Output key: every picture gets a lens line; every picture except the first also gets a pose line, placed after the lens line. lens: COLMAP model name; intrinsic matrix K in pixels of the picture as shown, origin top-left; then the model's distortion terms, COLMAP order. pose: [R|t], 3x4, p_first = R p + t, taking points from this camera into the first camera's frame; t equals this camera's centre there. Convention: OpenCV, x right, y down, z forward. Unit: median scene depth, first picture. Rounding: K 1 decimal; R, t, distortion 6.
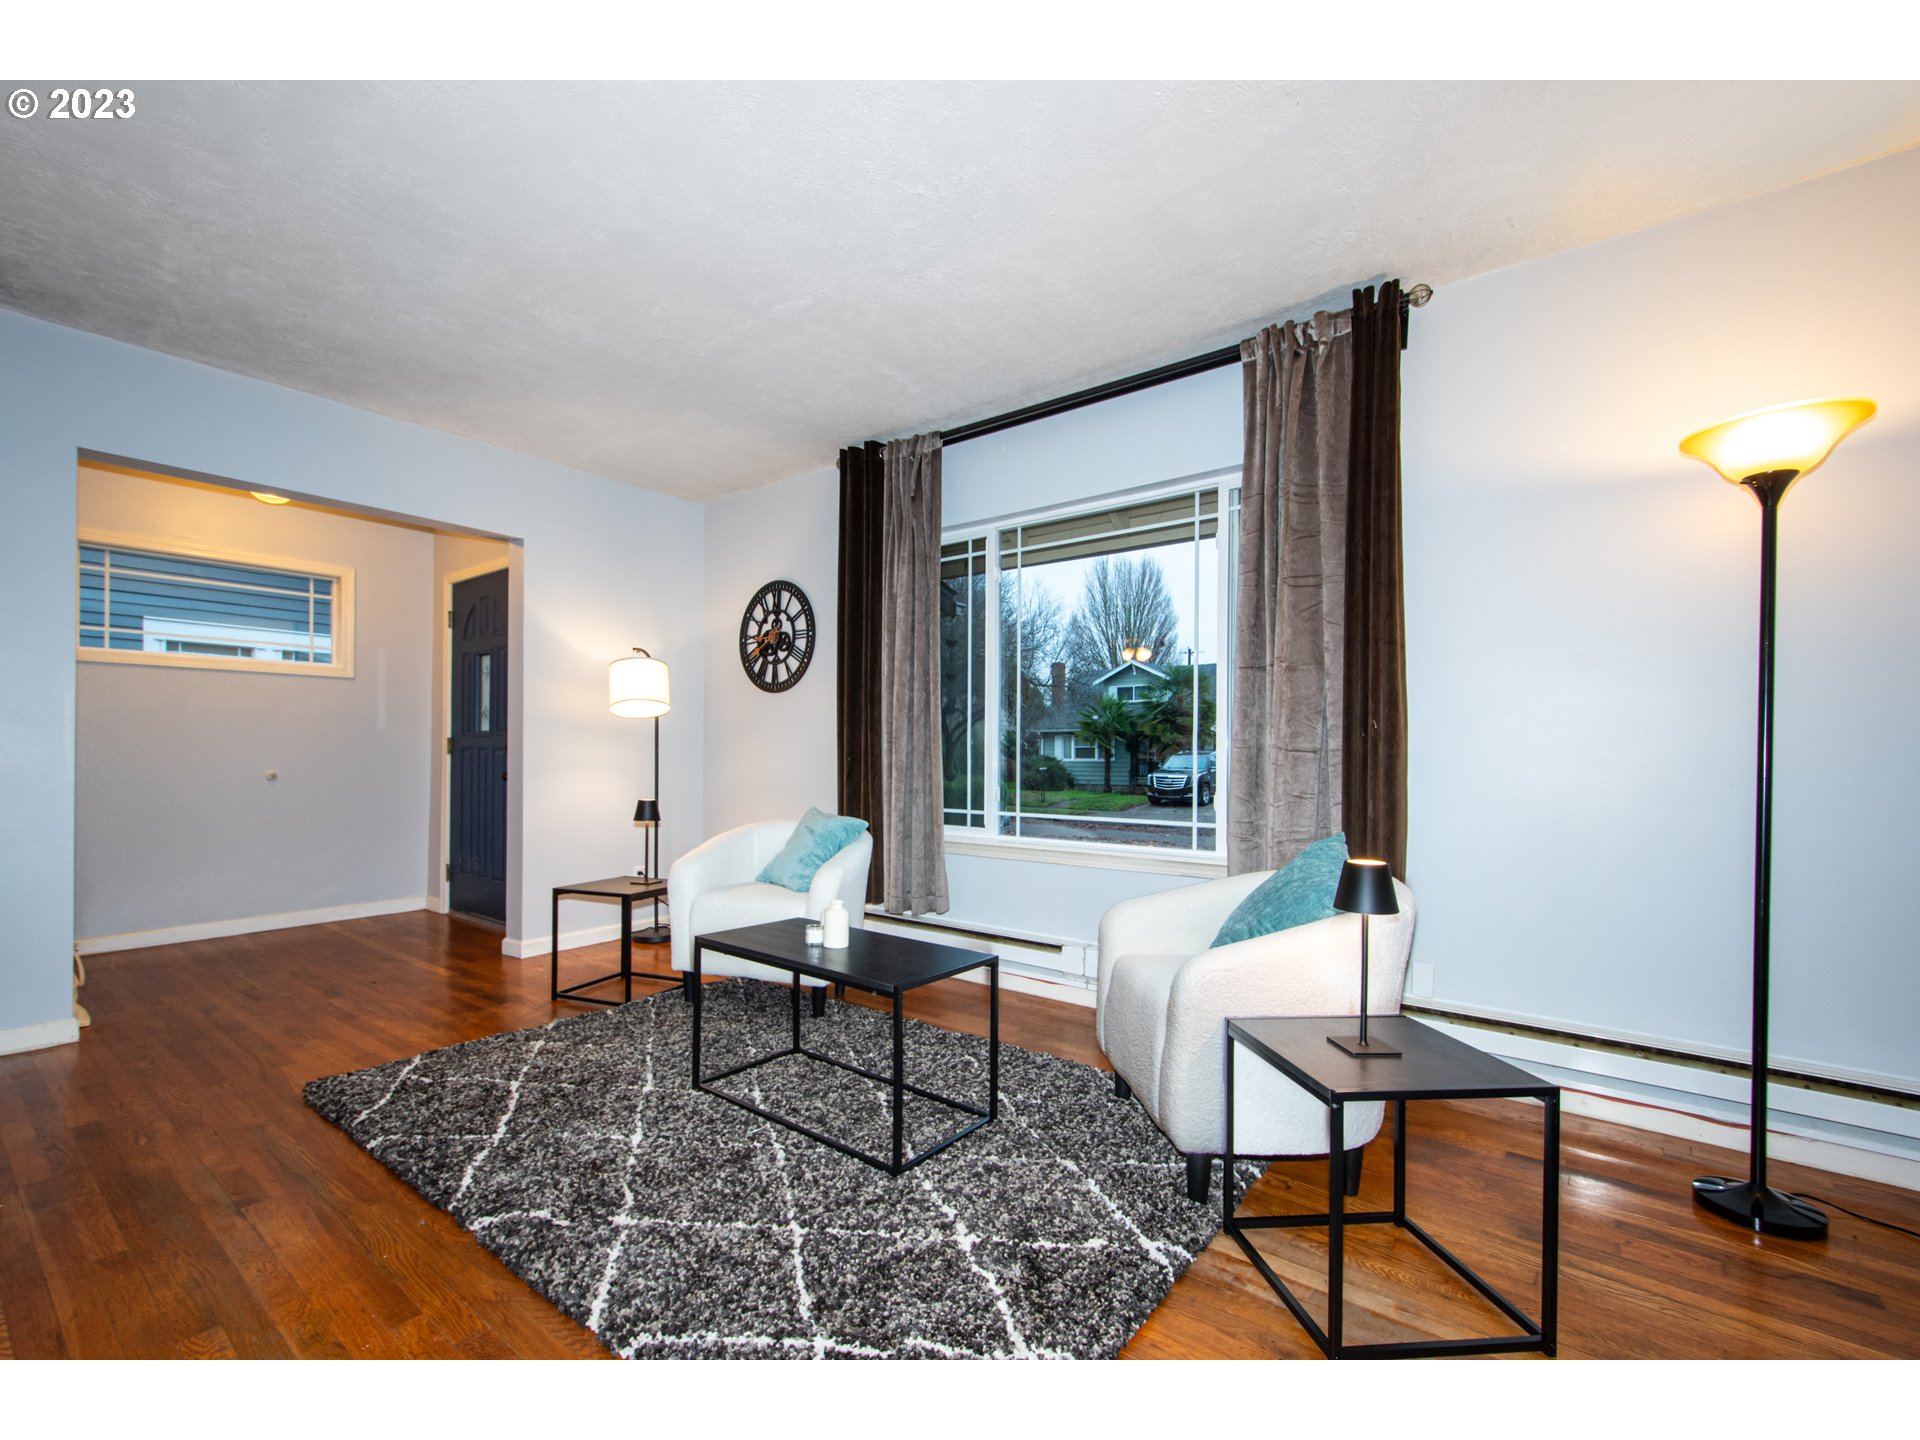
lens RADIAL K [[839.9, 0, 959.1], [0, 839.9, 753.6], [0, 0, 1]] dist [0.000257, 0.000070]
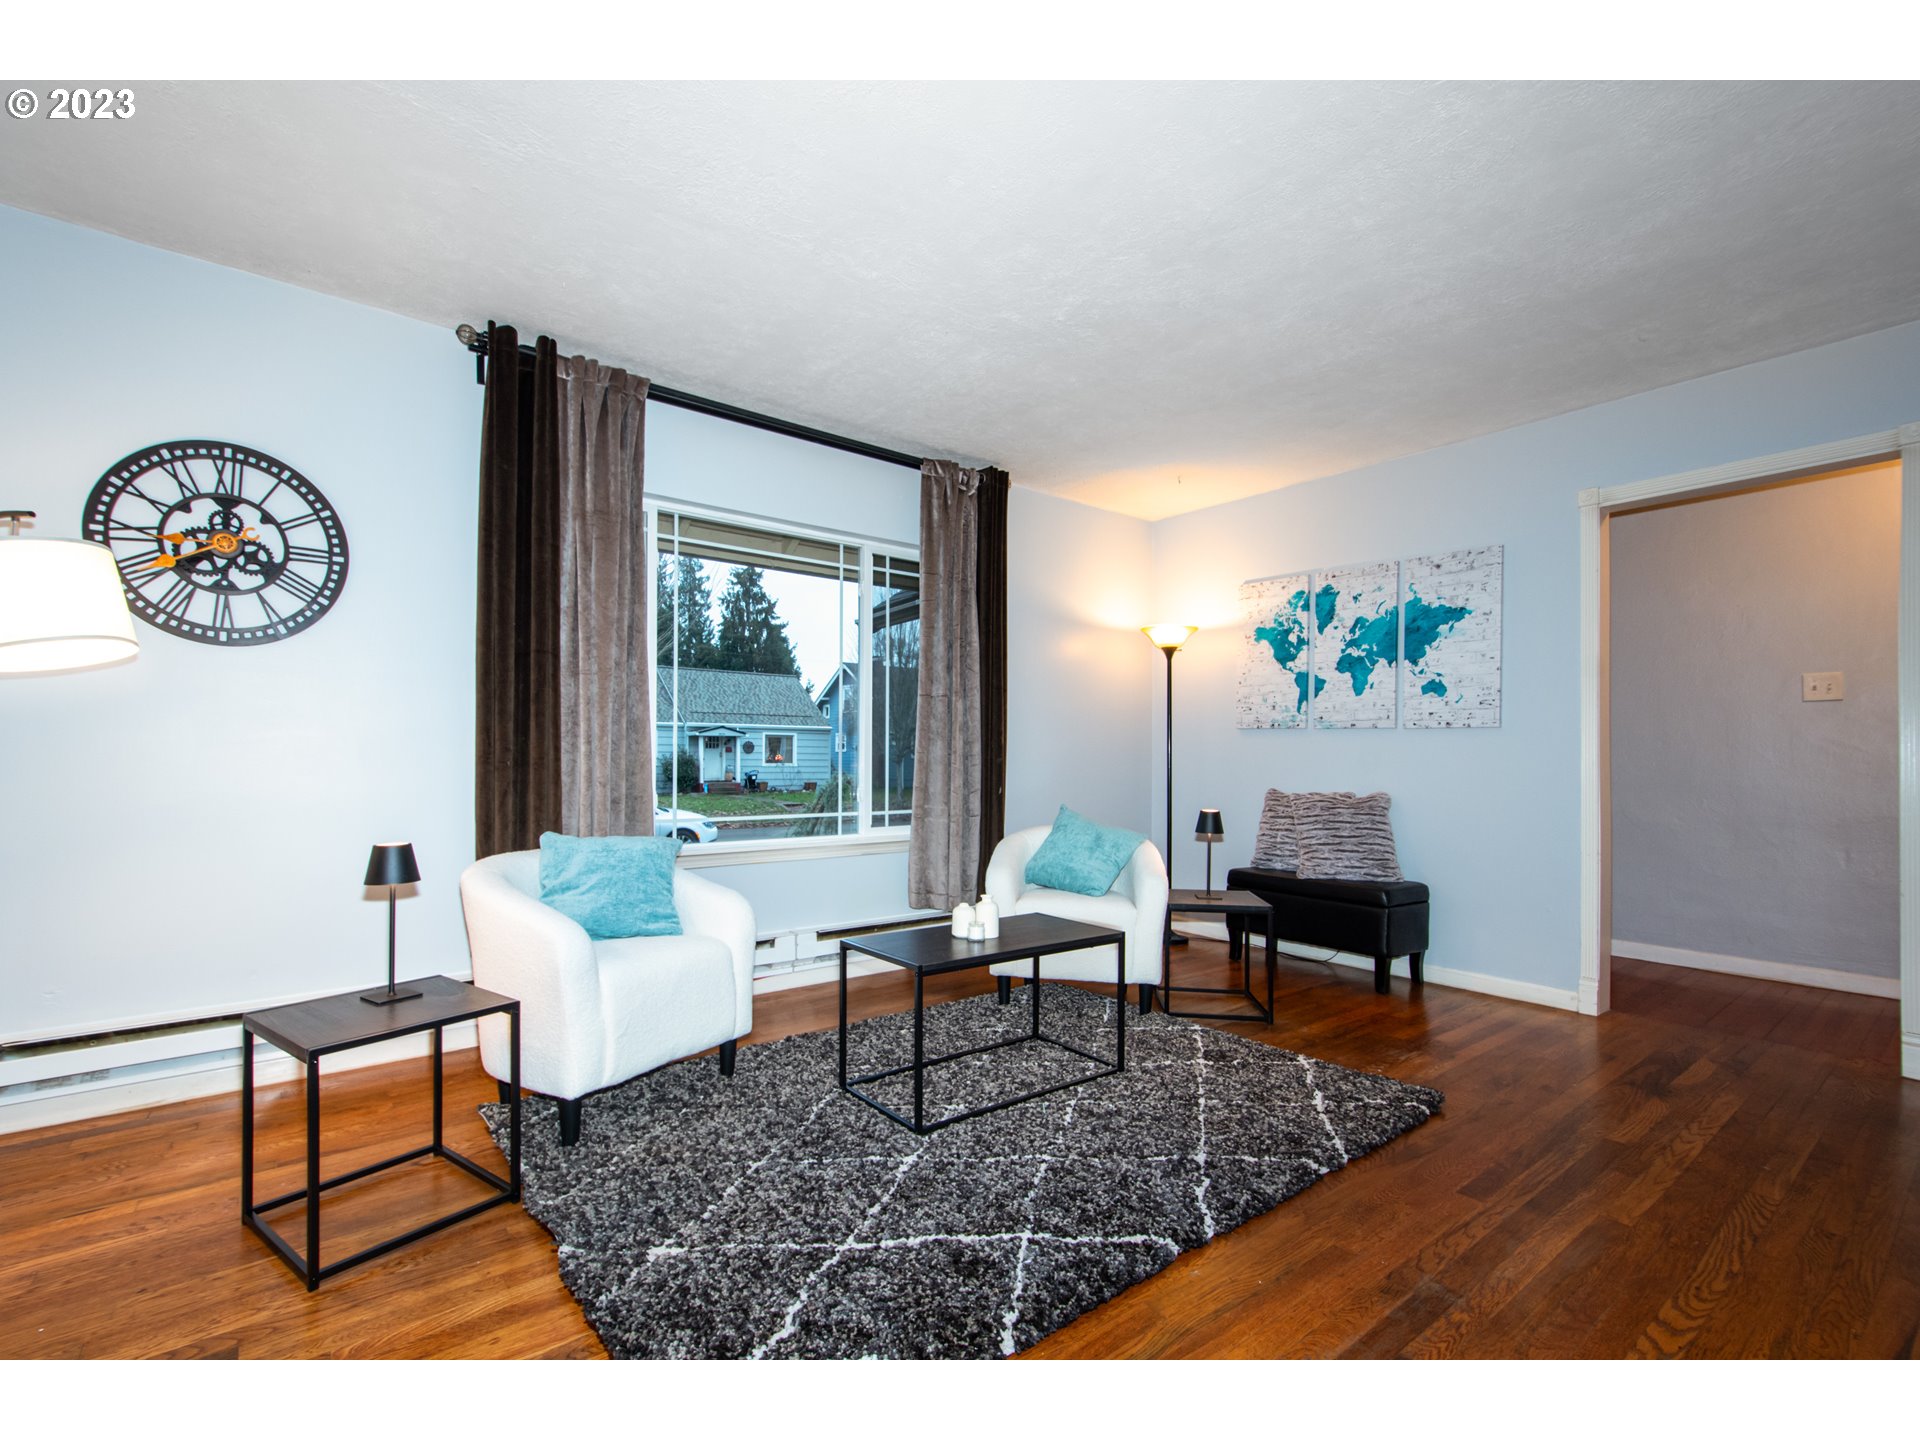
lens RADIAL K [[826.4, 0, 925.9], [0, 826.4, 756.9], [0, 0, 1]] dist [0.000494, 0.000464]
pose [[0.264043, -0.003482, 0.964505, -0.762067], [-0.008386, 0.999947, 0.005906, -0.007333], [-0.964474, -0.009648, 0.264000, 0.500784]]
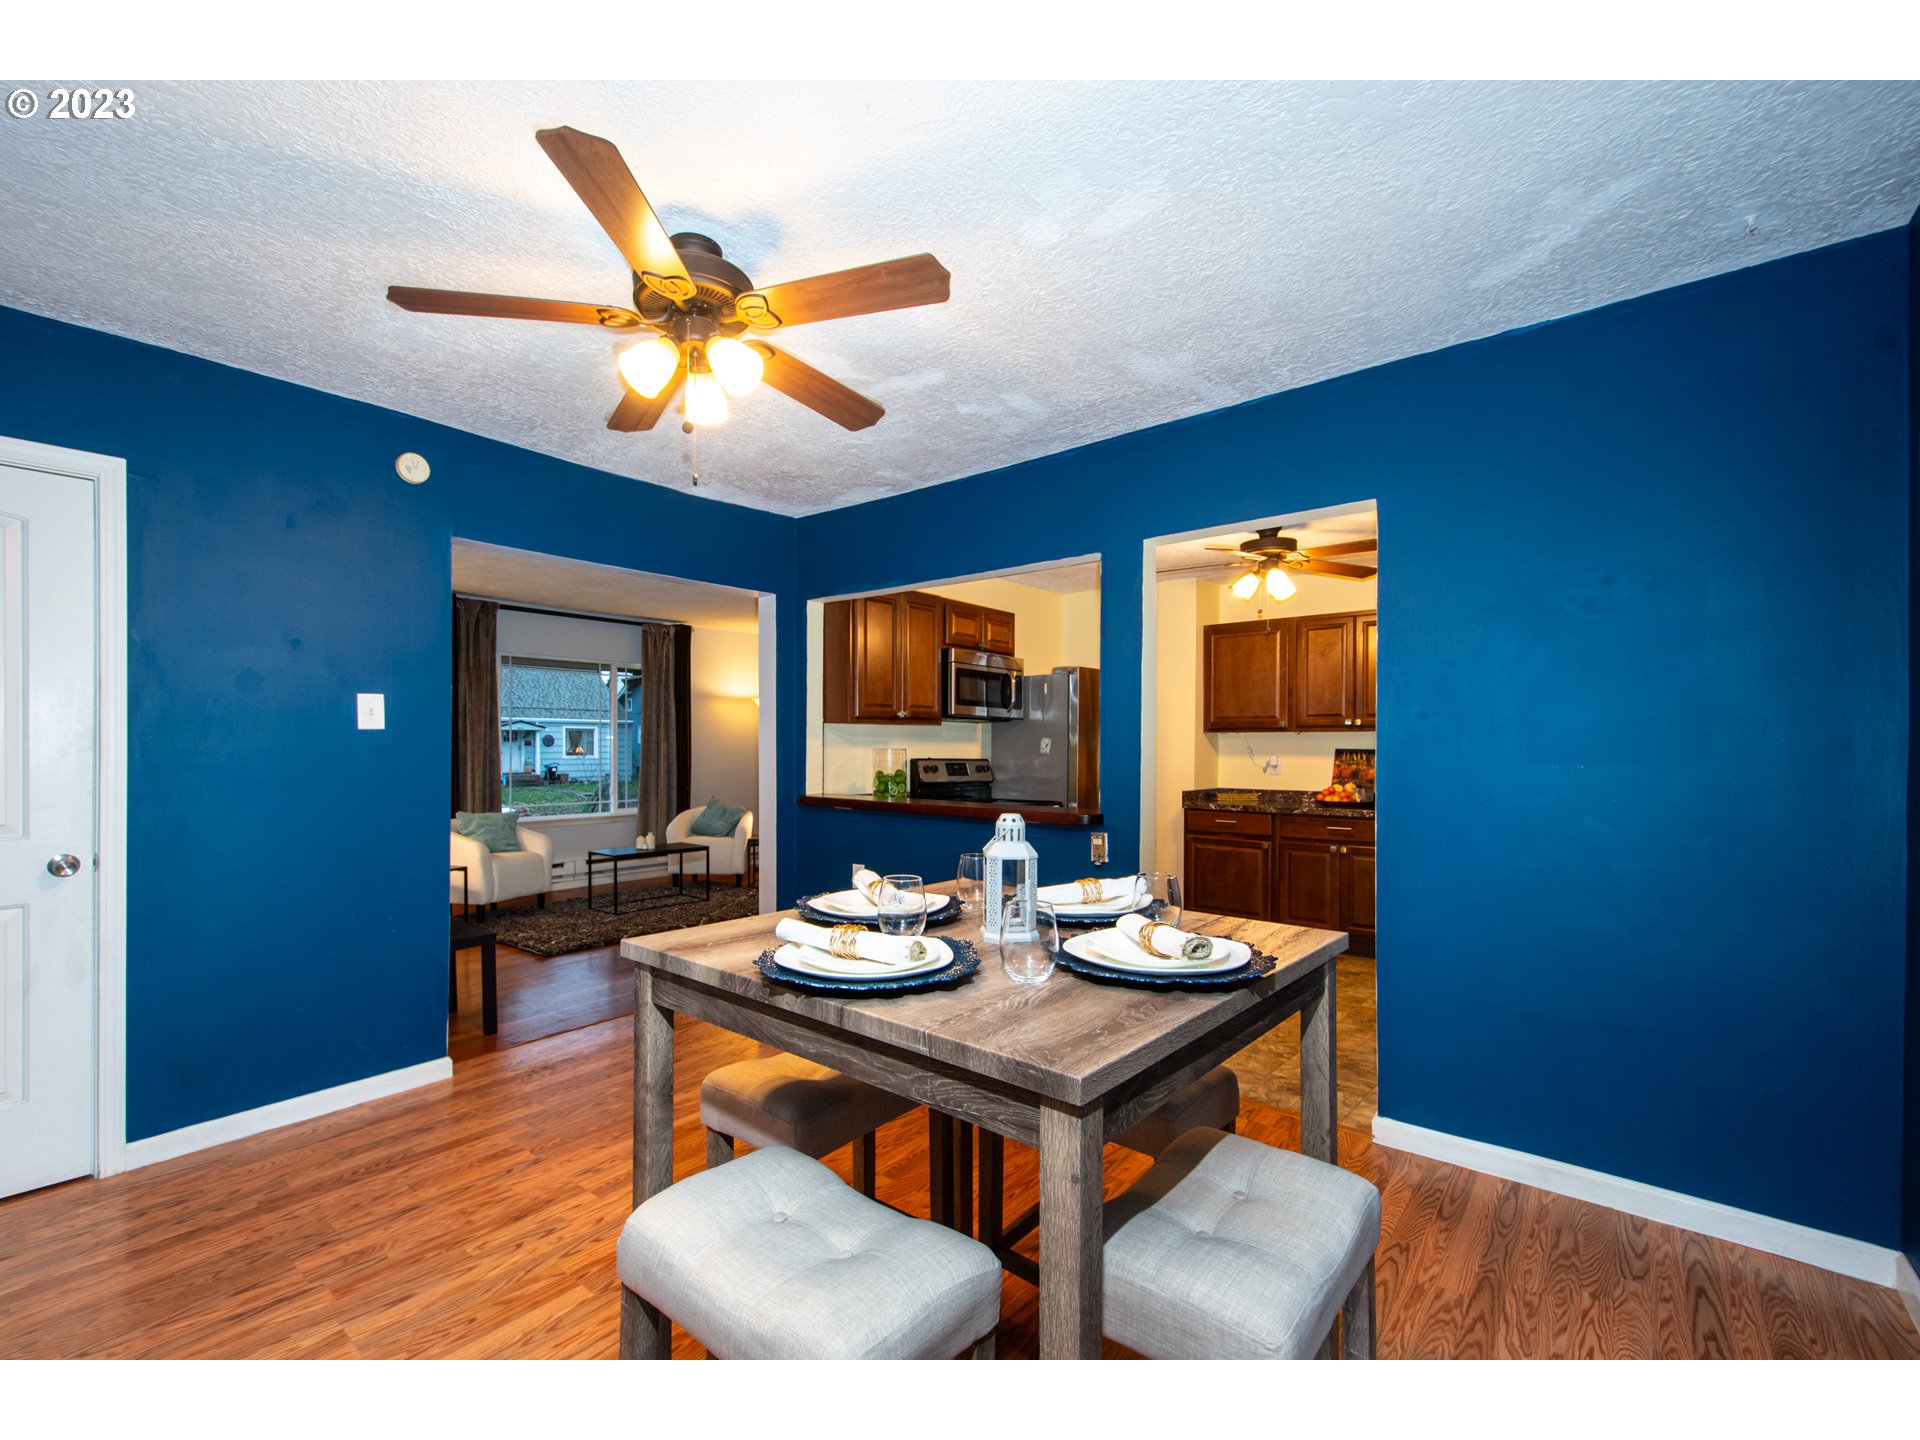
lens RADIAL K [[826.4, 0, 925.9], [0, 826.4, 756.9], [0, 0, 1]] dist [0.000494, 0.000464]
pose [[0.050072, -0.019780, 0.998550, -1.789060], [-0.008941, 0.999755, 0.020252, -0.088500], [-0.998706, -0.009942, 0.049883, -0.030052]]
